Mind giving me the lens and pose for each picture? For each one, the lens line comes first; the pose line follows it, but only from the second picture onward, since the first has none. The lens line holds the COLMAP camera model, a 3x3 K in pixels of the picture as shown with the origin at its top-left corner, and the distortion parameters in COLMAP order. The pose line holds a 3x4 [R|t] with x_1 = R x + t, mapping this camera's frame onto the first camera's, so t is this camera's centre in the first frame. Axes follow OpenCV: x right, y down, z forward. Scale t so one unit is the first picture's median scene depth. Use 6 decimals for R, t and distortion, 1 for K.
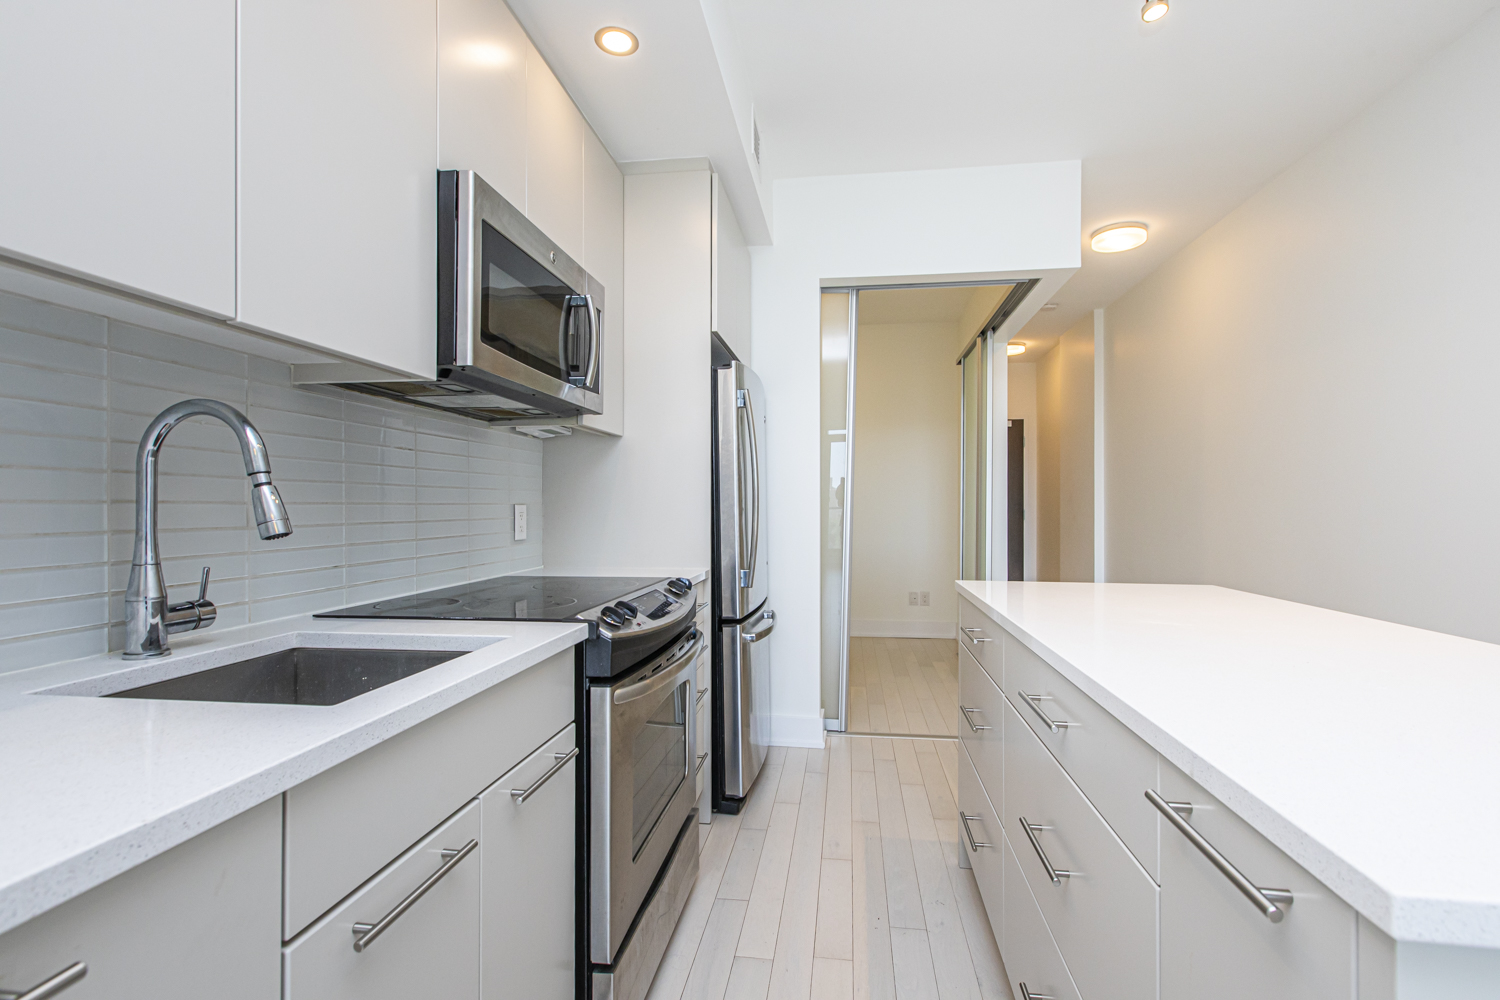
lens RADIAL K [[688.6, 0, 746.7], [0, 688.6, 511.2], [0, 0, 1]] dist [0.003811, -0.000041]
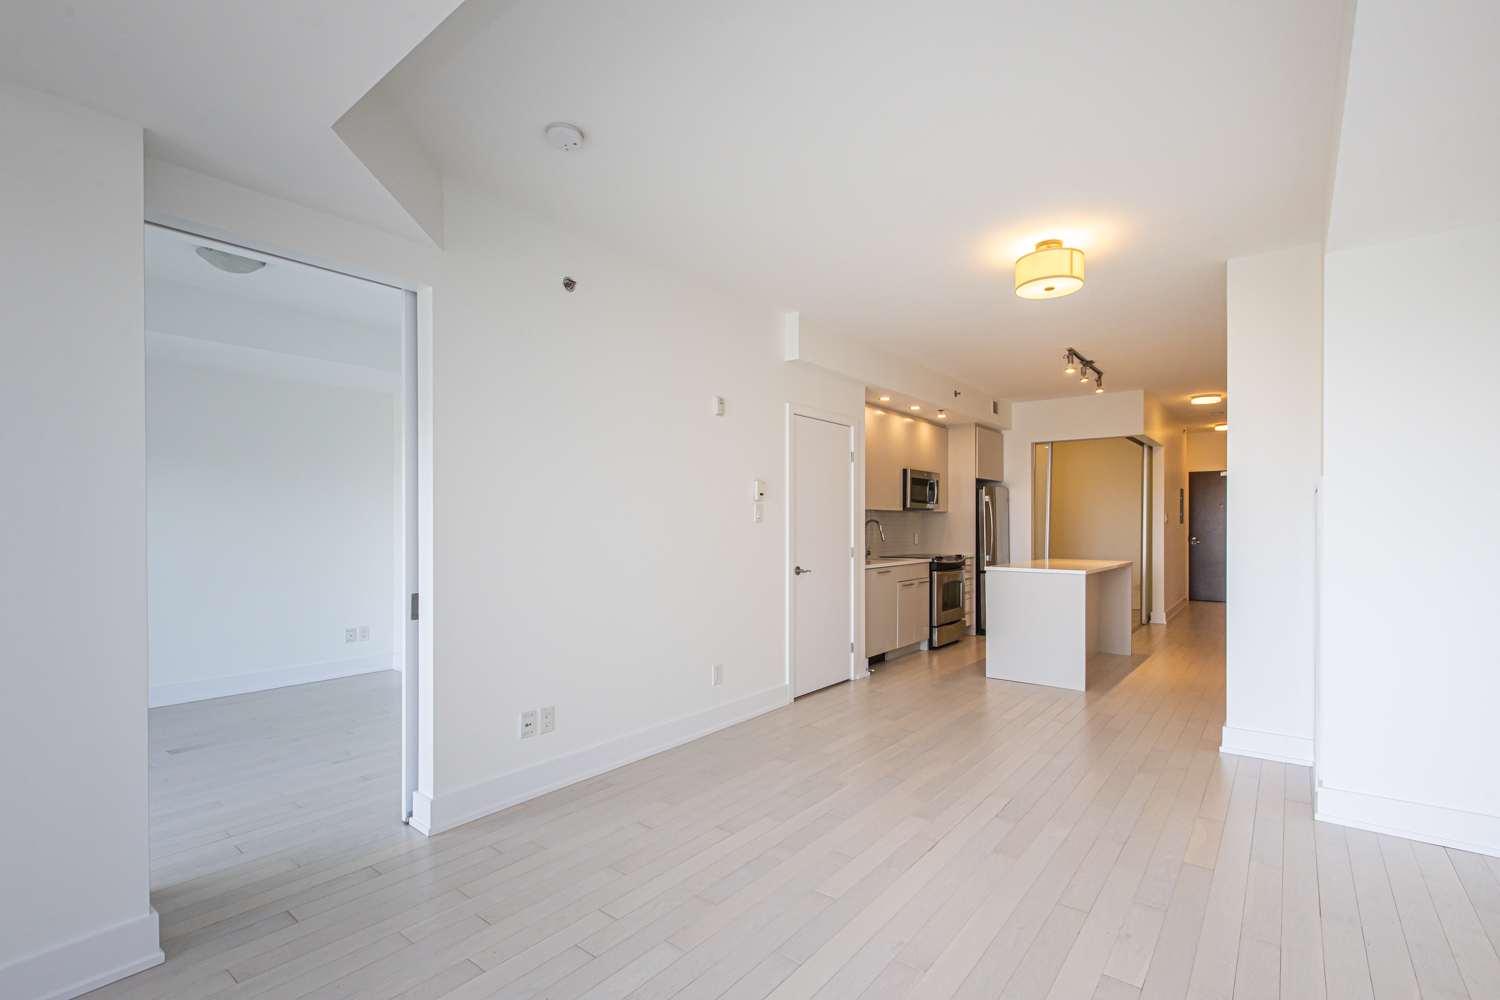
lens RADIAL K [[688.6, 0, 757.9], [0, 688.6, 524.7], [0, 0, 1]] dist [0.003811, -0.000041]
pose [[0.870266, 0.000675, -0.492582, 1.122629], [-0.003152, 0.999986, -0.004198, -0.061590], [0.492572, 0.005206, 0.870256, -3.947320]]
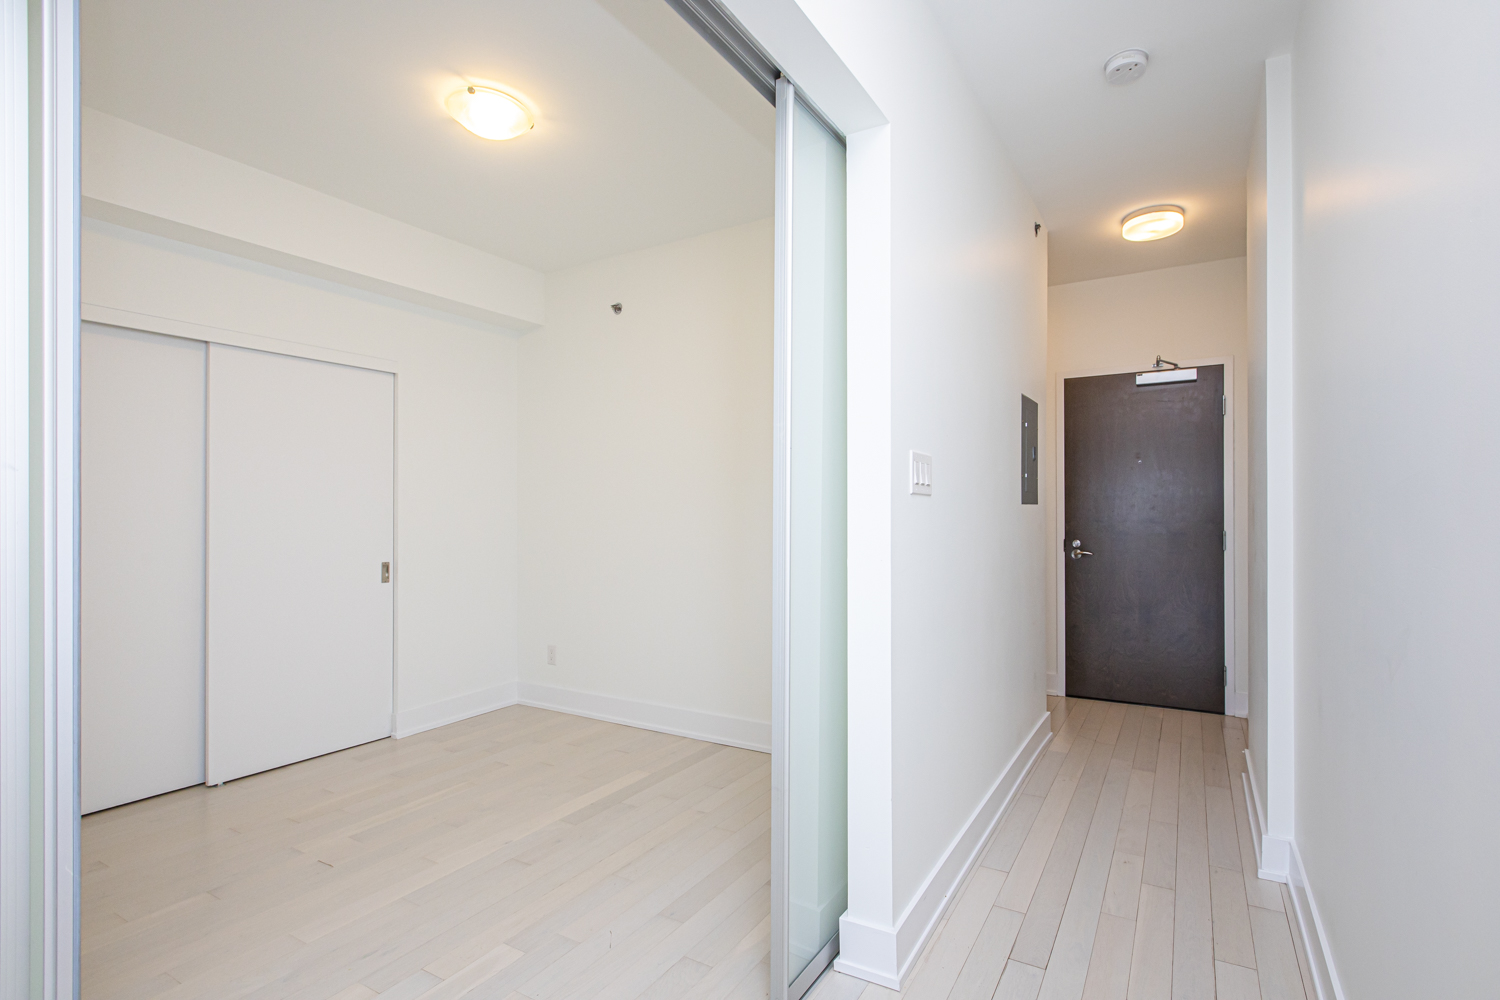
lens RADIAL K [[715.0, 0, 793.4], [0, 715.0, 513.3], [0, 0, 1]] dist [-0.002511, -0.000730]
pose [[0.934084, -0.001846, -0.357048, 1.545848], [0.000146, 0.999989, -0.004787, -0.074449], [0.357053, 0.004419, 0.934074, 1.950715]]
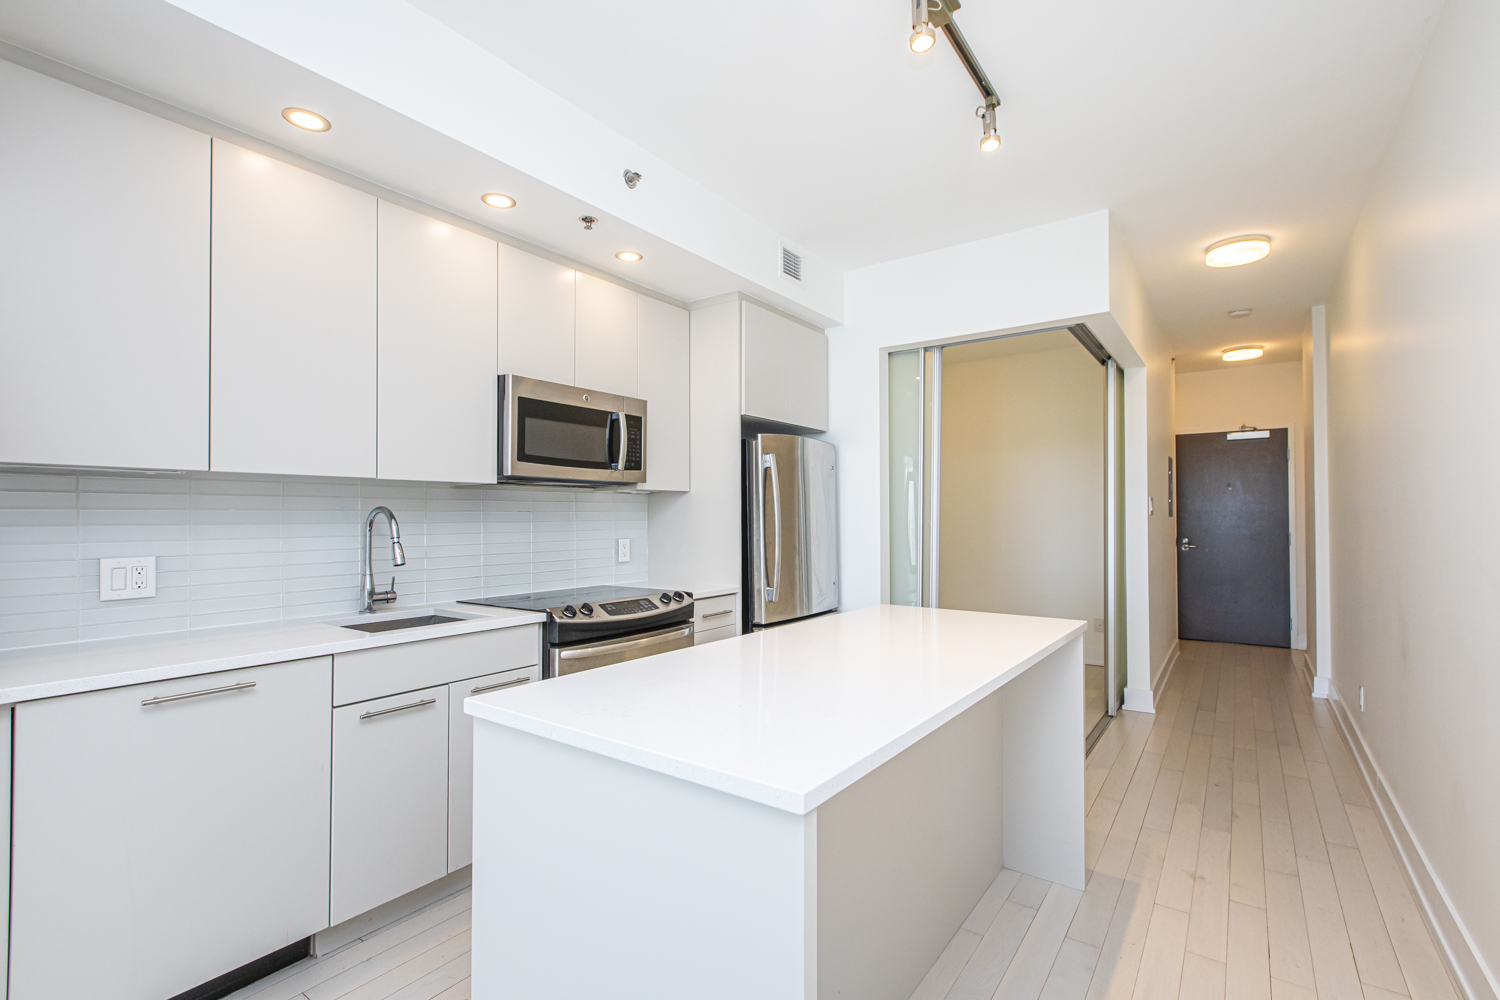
lens RADIAL K [[688.6, 0, 751.4], [0, 688.6, 509.1], [0, 0, 1]] dist [0.003811, -0.000041]
pose [[0.888567, -0.008210, -0.458672, 1.079620], [-0.000669, 0.999816, -0.019192, -0.080918], [0.458745, 0.017360, 0.888398, -0.393845]]
